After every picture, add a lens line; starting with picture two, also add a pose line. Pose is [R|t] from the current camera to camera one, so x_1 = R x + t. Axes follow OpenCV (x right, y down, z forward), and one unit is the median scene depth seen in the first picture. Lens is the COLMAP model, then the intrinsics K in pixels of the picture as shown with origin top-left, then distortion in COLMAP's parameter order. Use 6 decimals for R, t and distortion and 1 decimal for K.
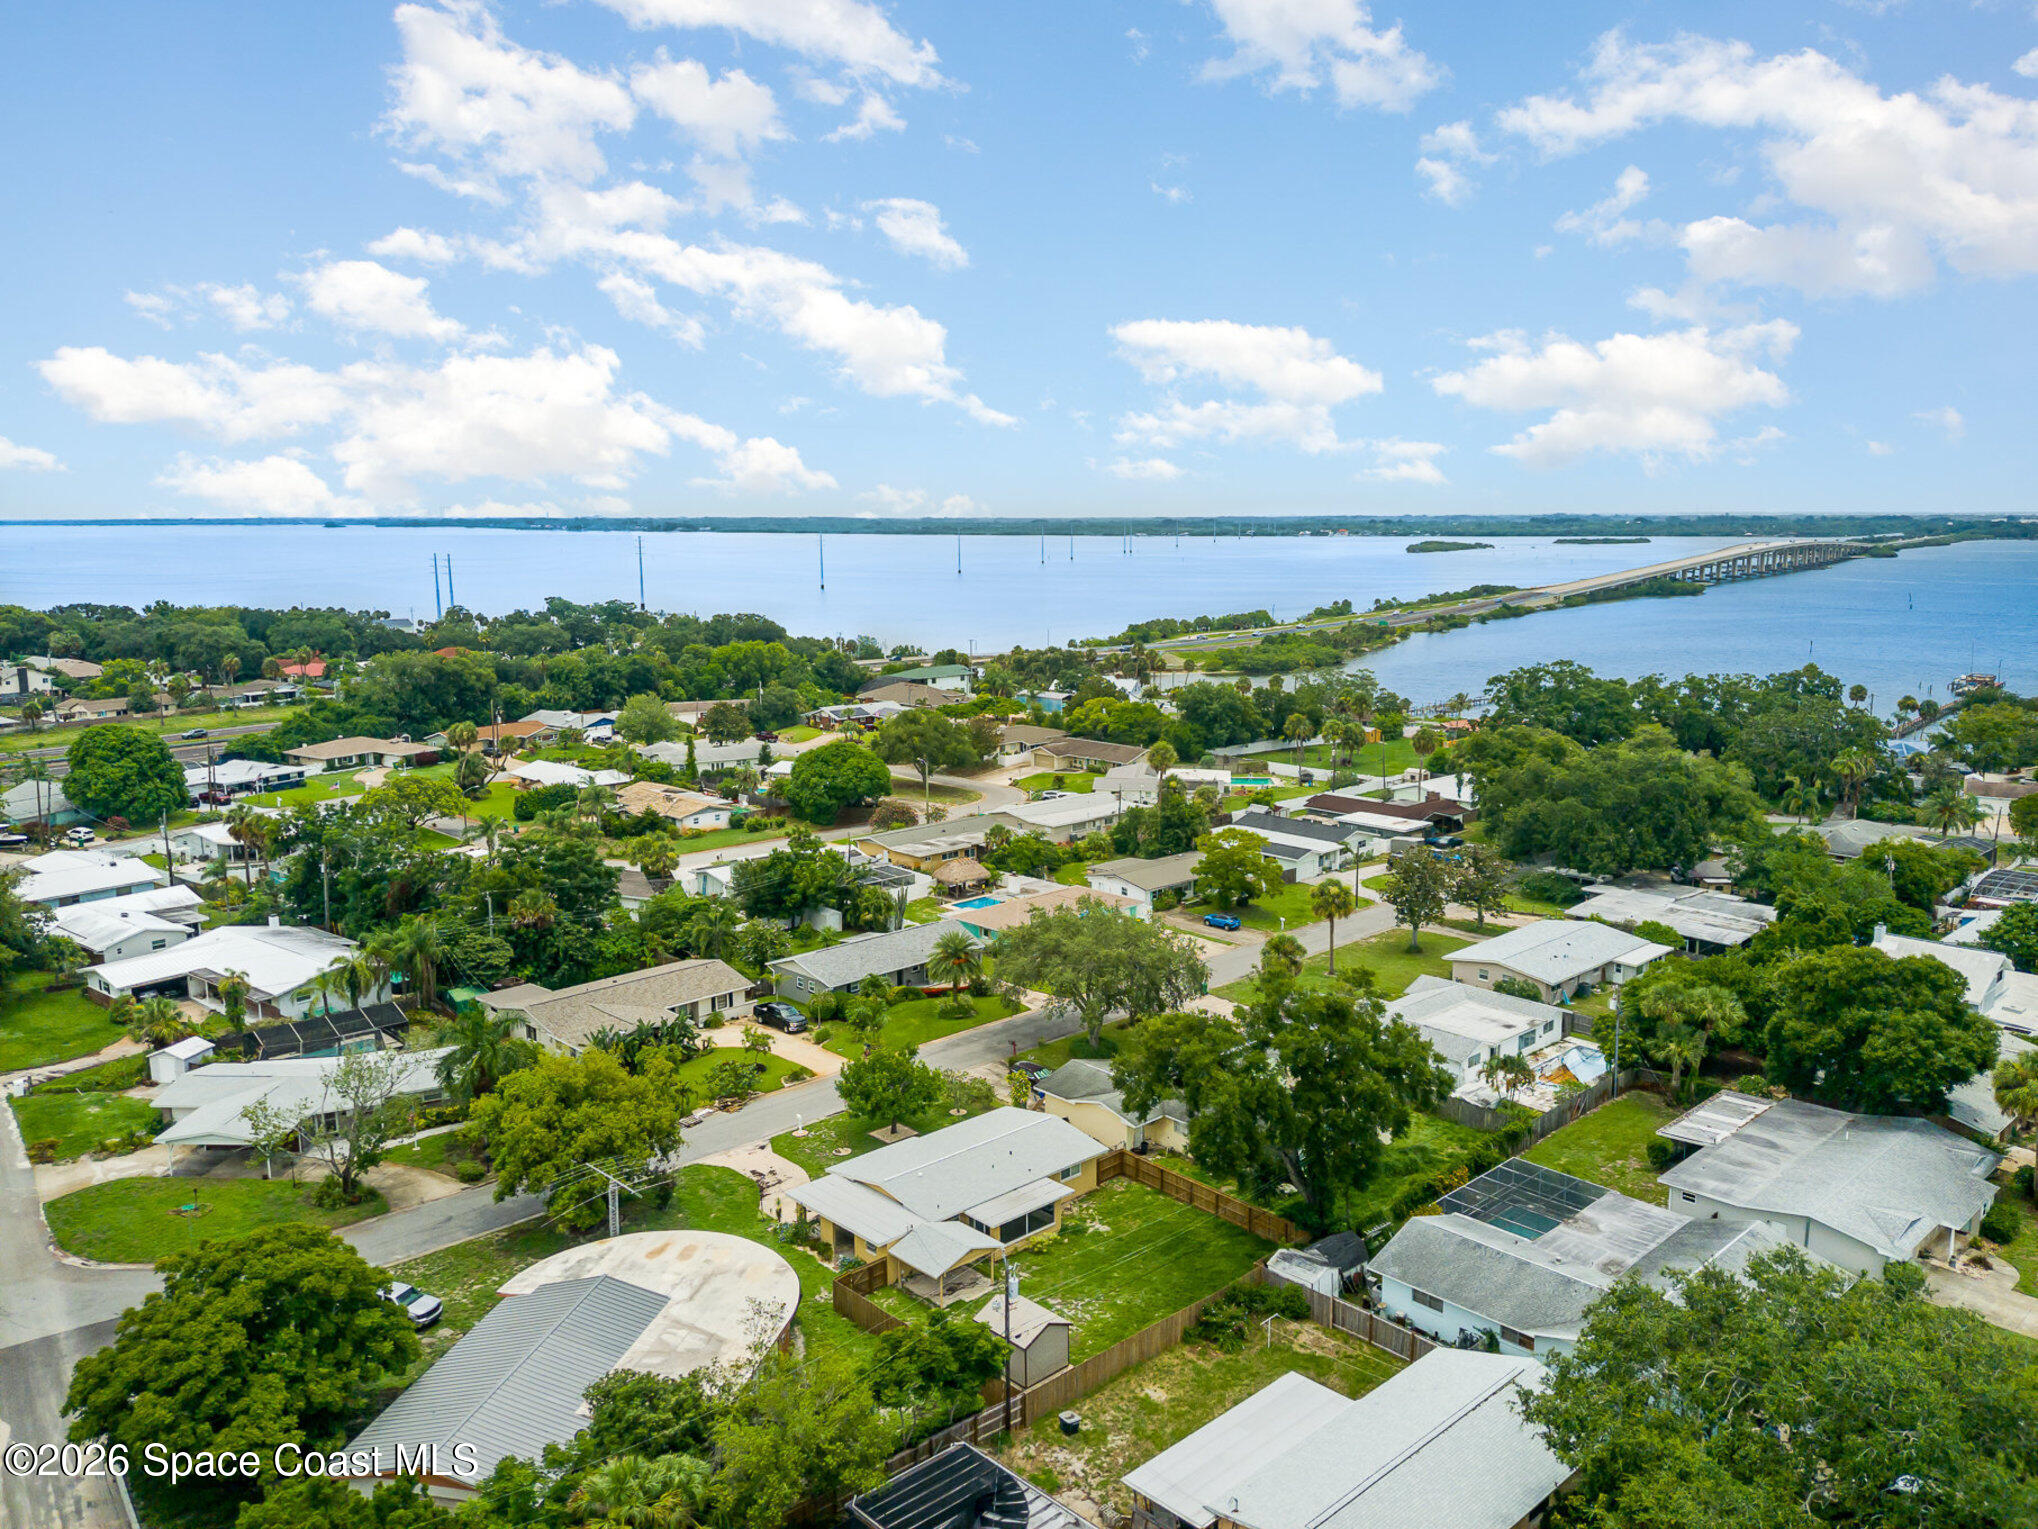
lens RADIAL K [[1532.0, 0, 1004.1], [0, 1532.0, 755.9], [0, 0, 1]] dist [0.108791, -0.196960]
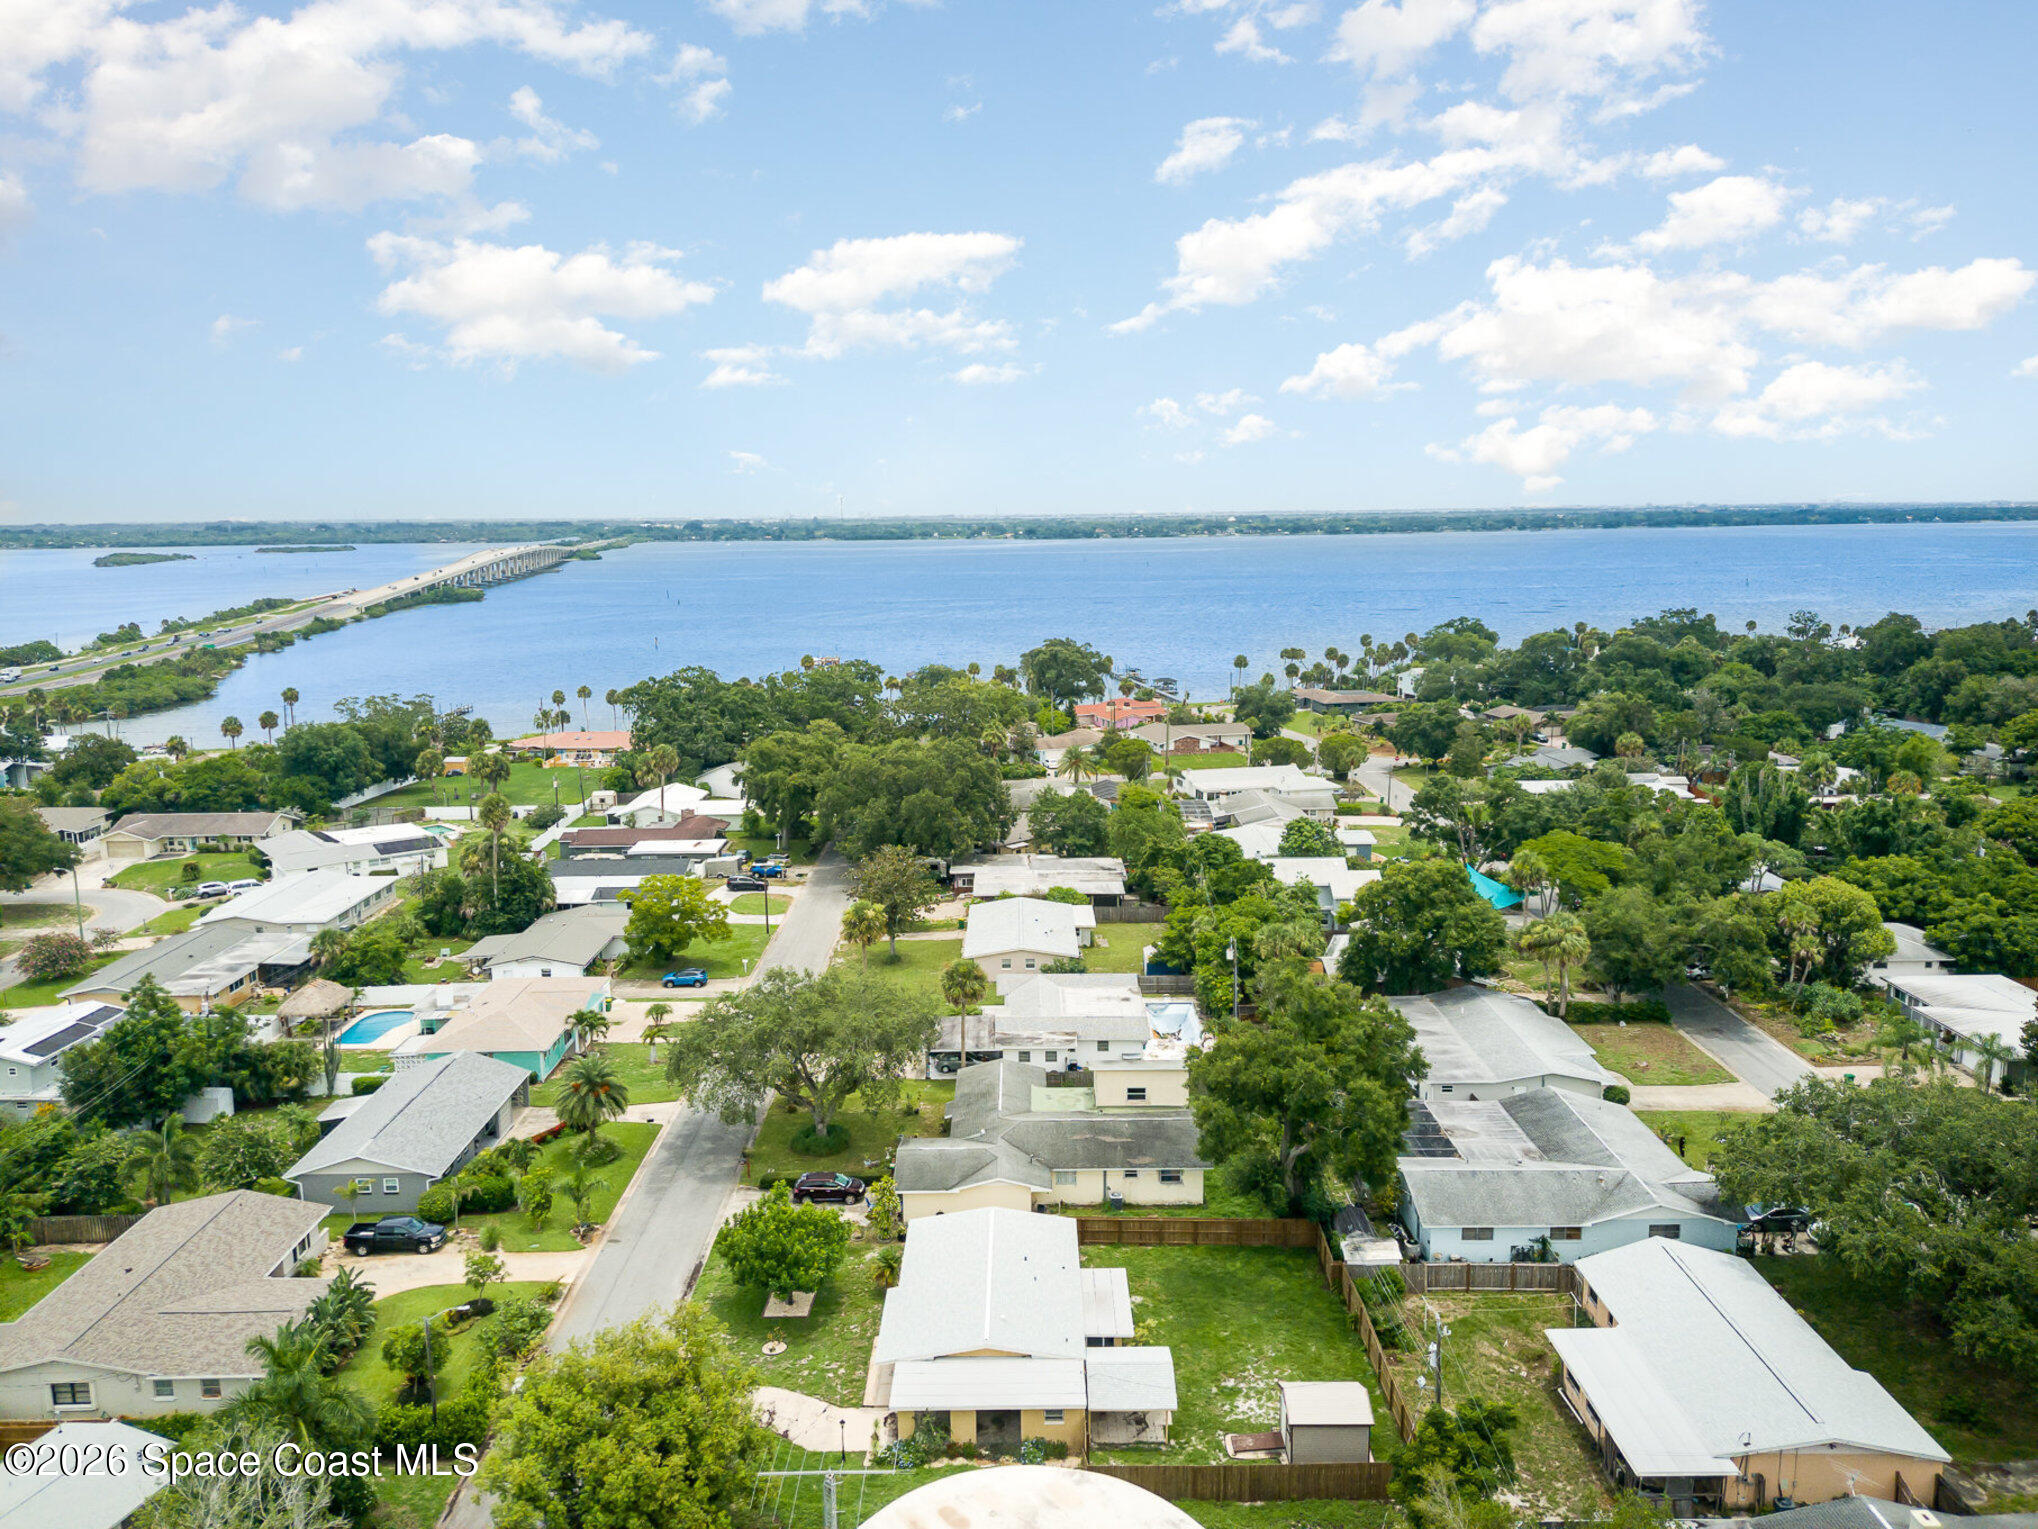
lens RADIAL K [[1532.0, 0, 1004.1], [0, 1532.0, 755.9], [0, 0, 1]] dist [0.108791, -0.196960]
pose [[0.679245, -0.119536, 0.724112, -0.085684], [0.122833, 0.991246, 0.048412, -0.009754], [-0.723560, 0.056061, 0.687982, 0.055520]]
